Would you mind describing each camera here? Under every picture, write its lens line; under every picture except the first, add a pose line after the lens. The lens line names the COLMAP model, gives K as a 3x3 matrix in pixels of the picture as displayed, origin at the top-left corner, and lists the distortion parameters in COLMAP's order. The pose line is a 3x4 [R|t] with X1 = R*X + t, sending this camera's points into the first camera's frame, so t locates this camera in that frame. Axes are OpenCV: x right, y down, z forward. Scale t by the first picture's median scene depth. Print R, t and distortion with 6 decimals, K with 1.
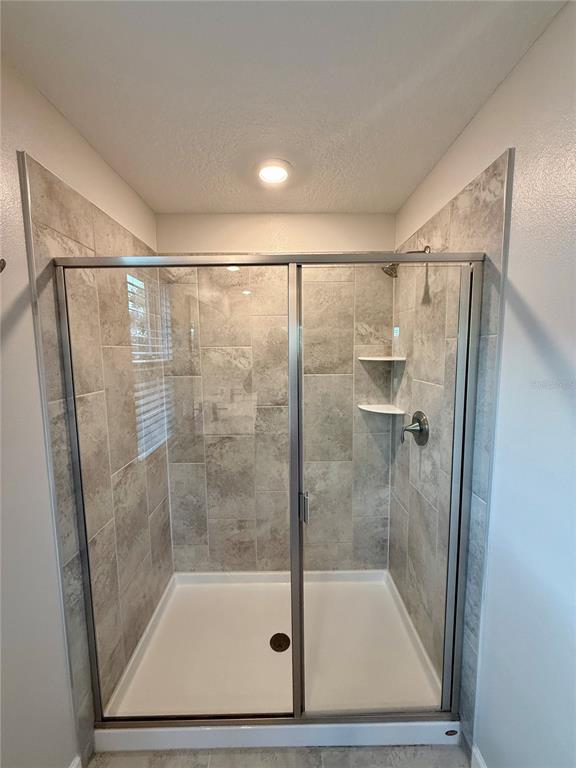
lens RADIAL K [[301.5, 0, 287.6], [0, 301.5, 387.1], [0, 0, 1]] dist [0.000337, -0.000011]
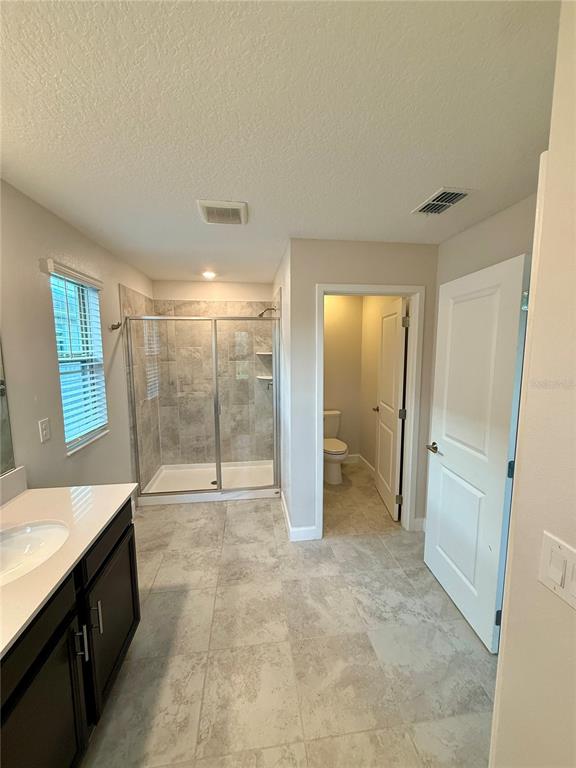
lens RADIAL K [[301.5, 0, 287.6], [0, 301.5, 387.1], [0, 0, 1]] dist [0.000337, -0.000011]
pose [[0.992978, -0.006604, 0.118114, 0.205044], [0.005079, 0.999900, 0.013208, 0.108029], [-0.118189, -0.012515, 0.992912, -1.052889]]
